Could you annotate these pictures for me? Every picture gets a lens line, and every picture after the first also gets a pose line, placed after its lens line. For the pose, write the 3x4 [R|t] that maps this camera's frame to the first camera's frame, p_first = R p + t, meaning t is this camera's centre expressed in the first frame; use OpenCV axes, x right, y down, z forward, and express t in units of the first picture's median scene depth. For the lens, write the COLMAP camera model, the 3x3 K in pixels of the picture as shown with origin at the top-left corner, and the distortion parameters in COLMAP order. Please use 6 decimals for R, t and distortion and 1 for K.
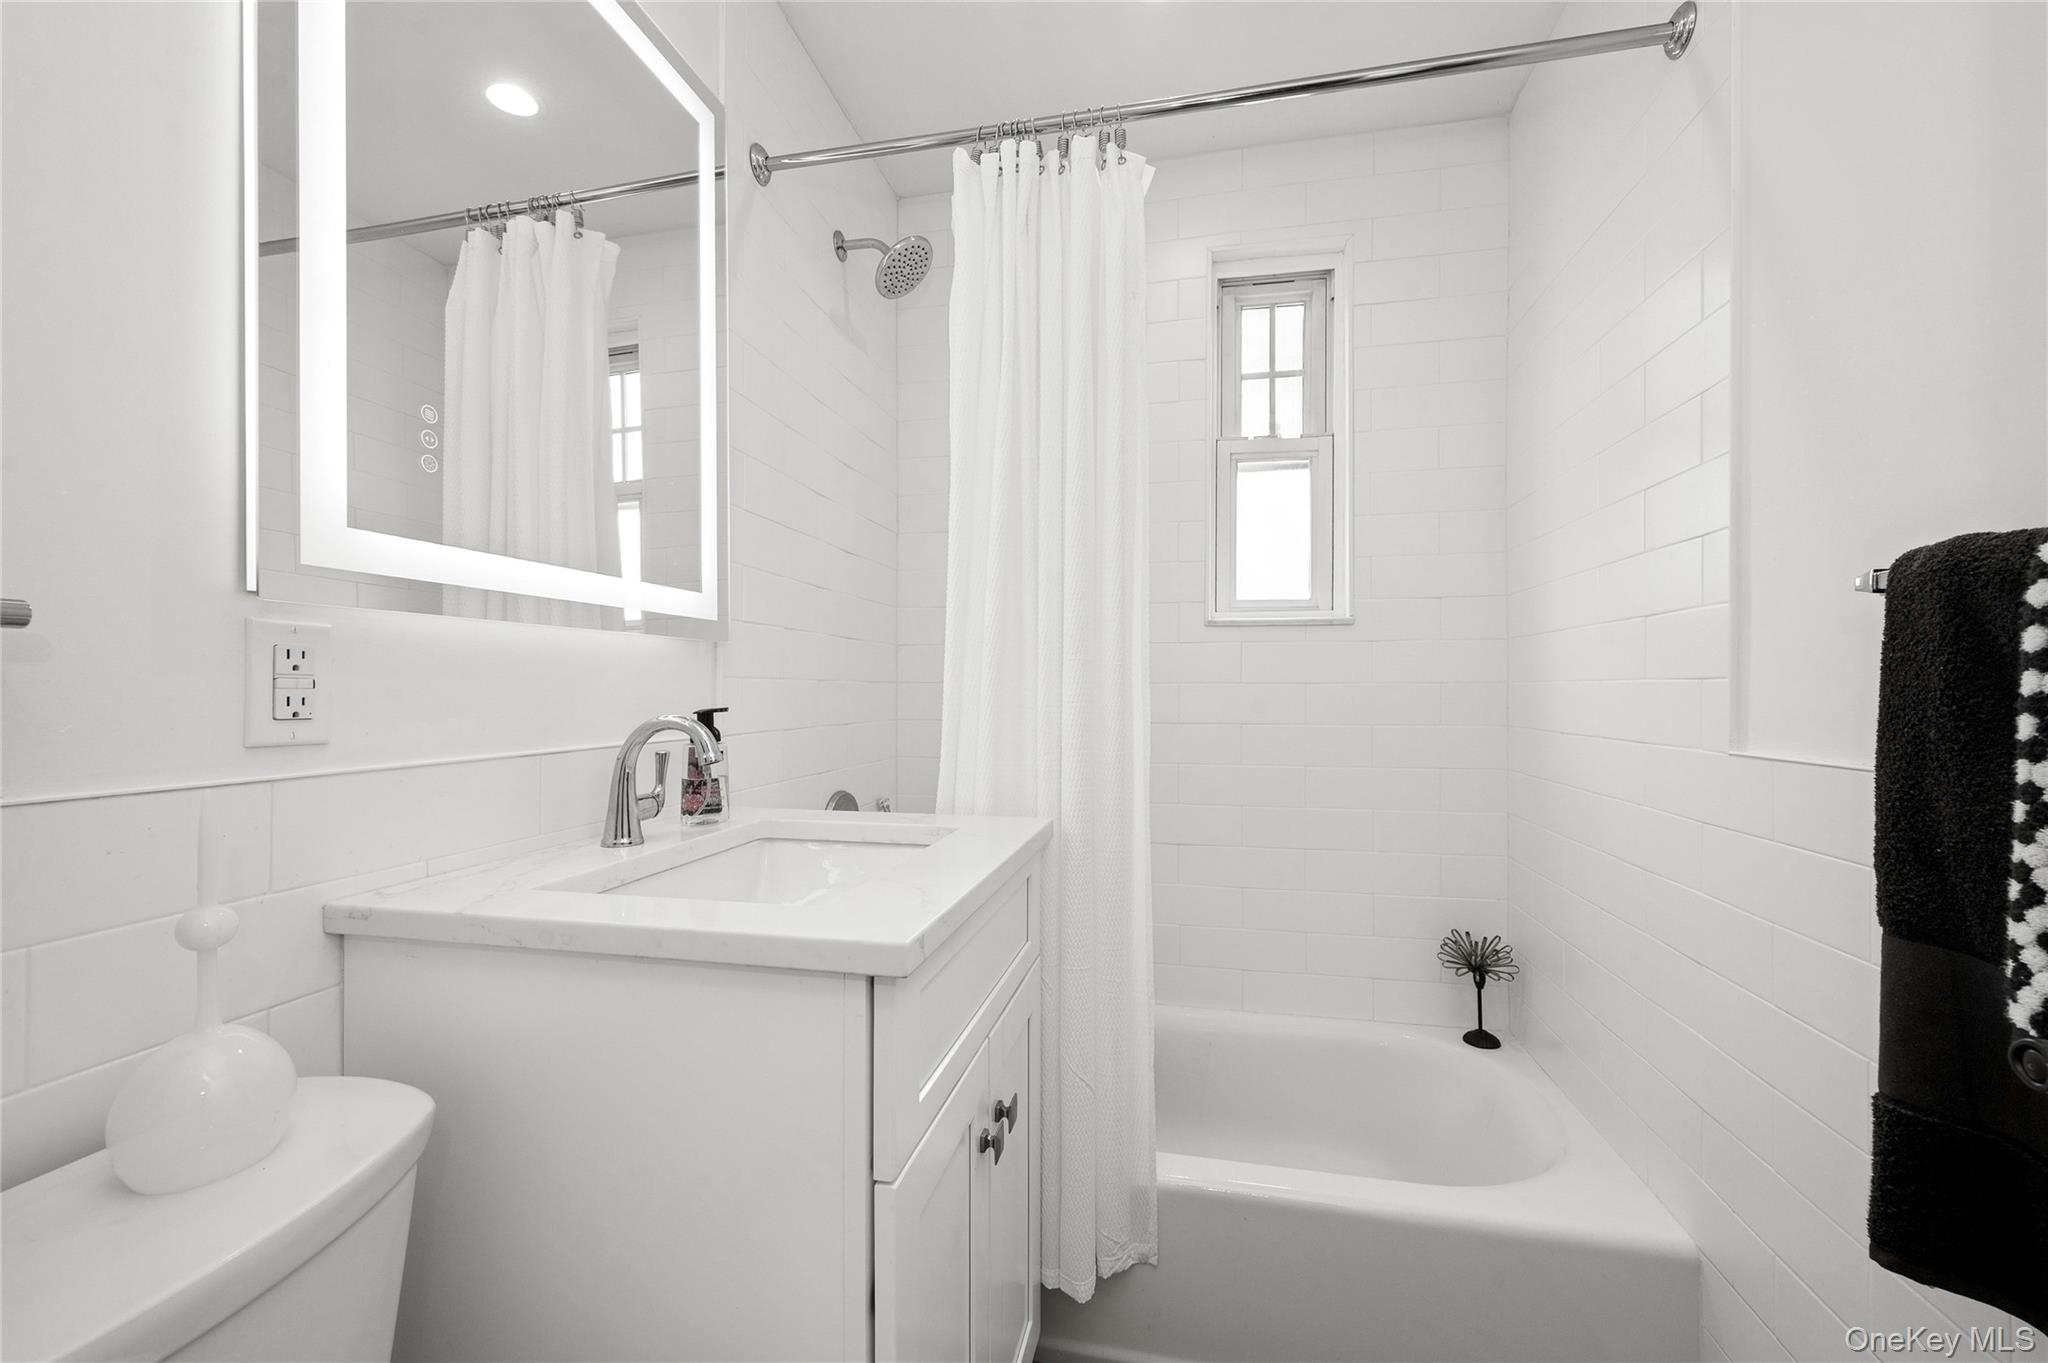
lens RADIAL K [[814.5, 0, 1026.4], [0, 814.5, 664.3], [0, 0, 1]] dist [0.002251, -0.003291]
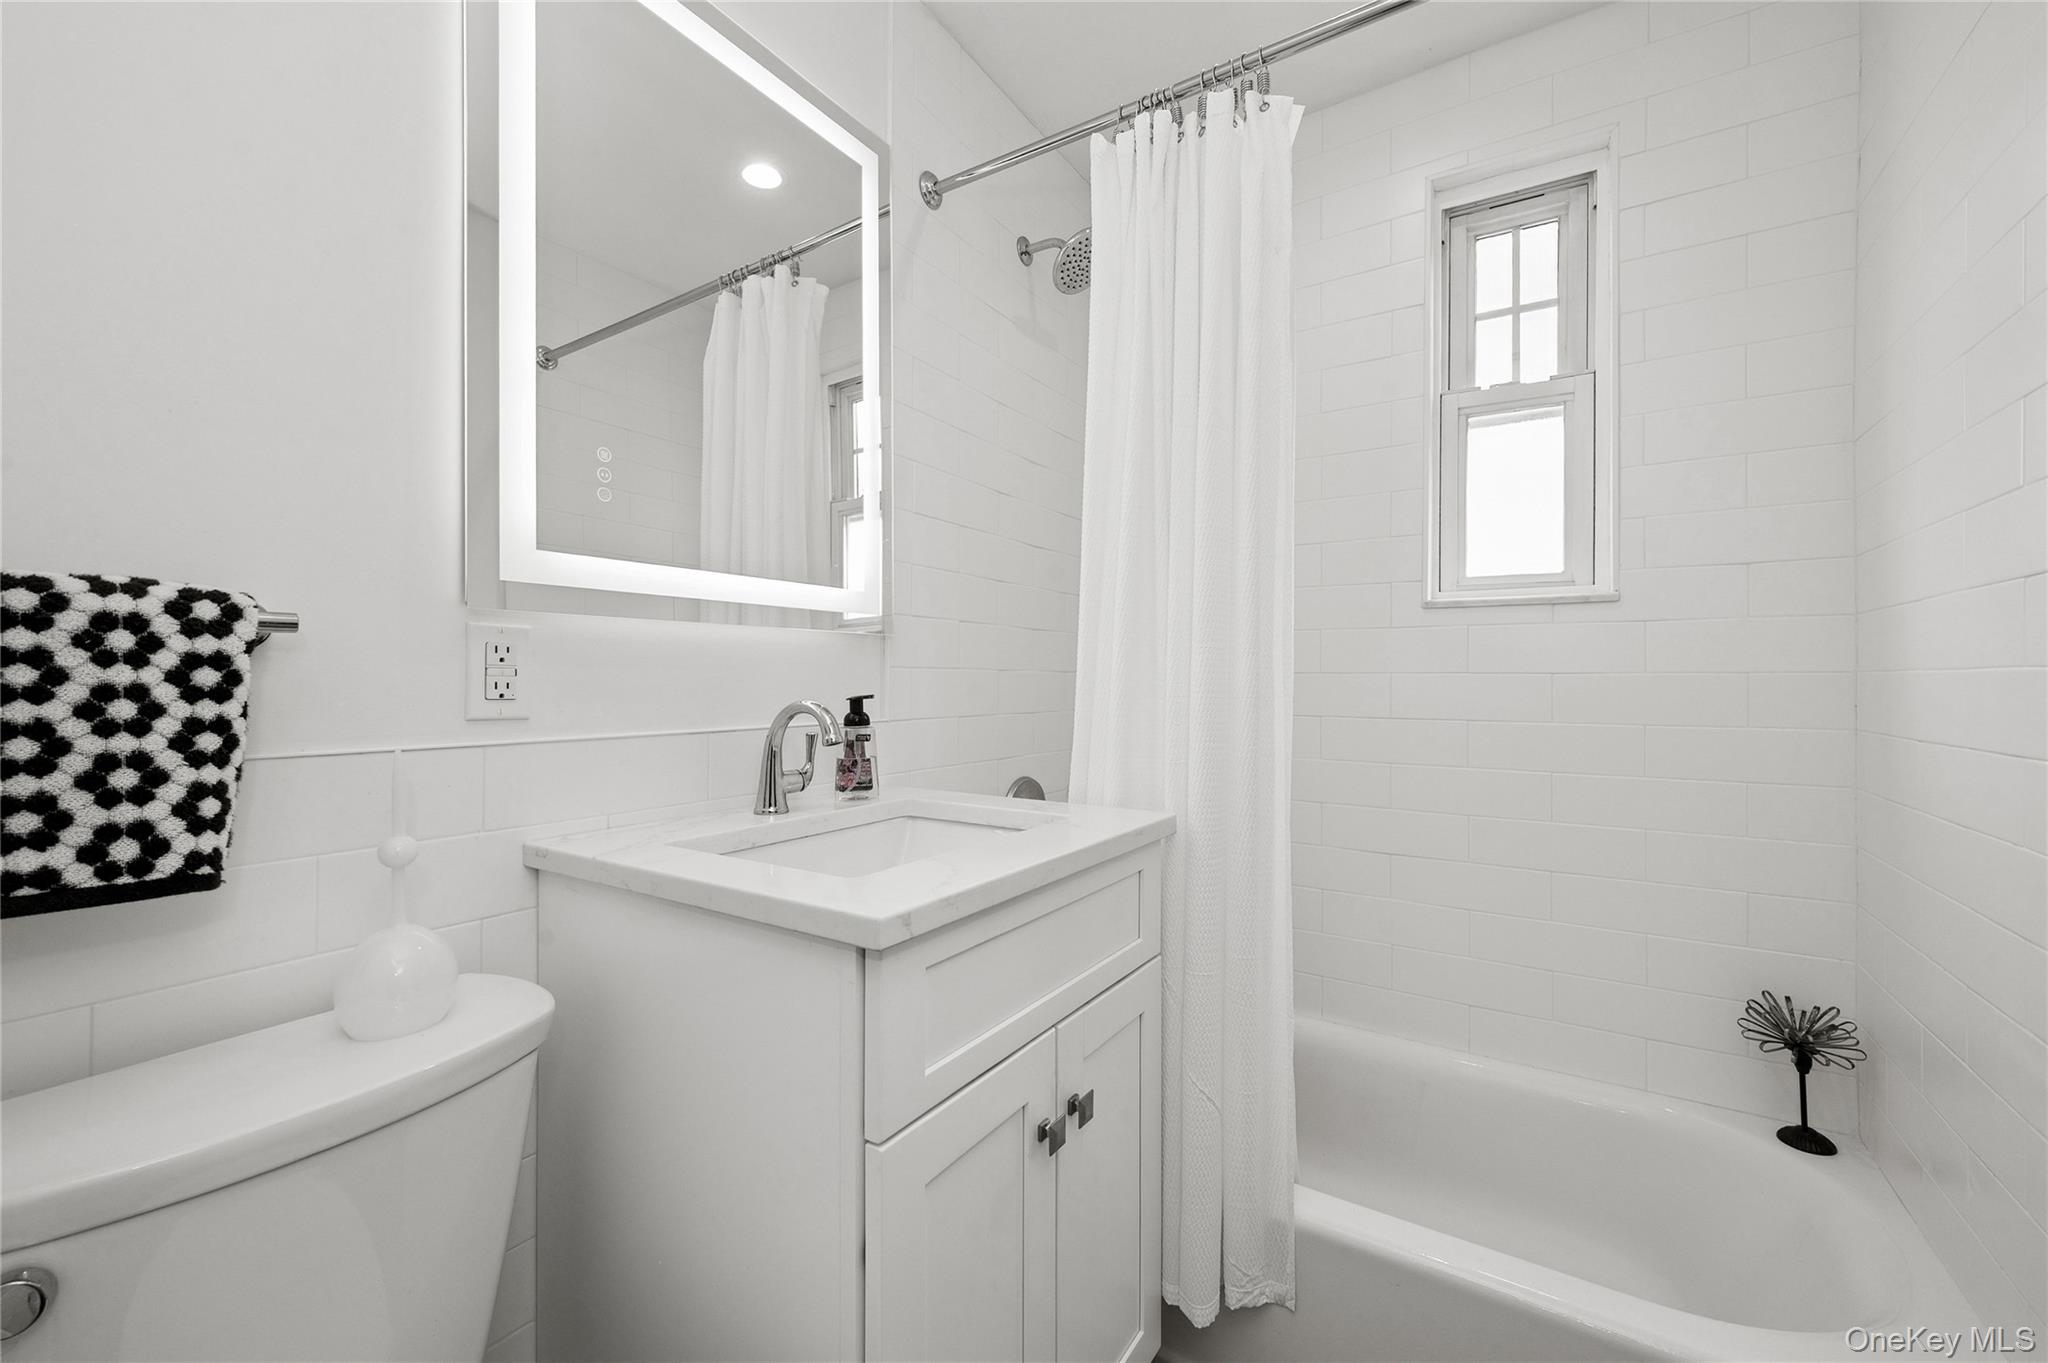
lens RADIAL K [[817.5, 0, 1030.8], [0, 817.5, 655.5], [0, 0, 1]] dist [-0.000761, 0.000122]
pose [[0.937052, -0.007111, -0.349118, 0.186243], [0.007463, 0.999972, -0.000338, 0.002041], [0.349111, -0.002288, 0.937079, 0.037295]]
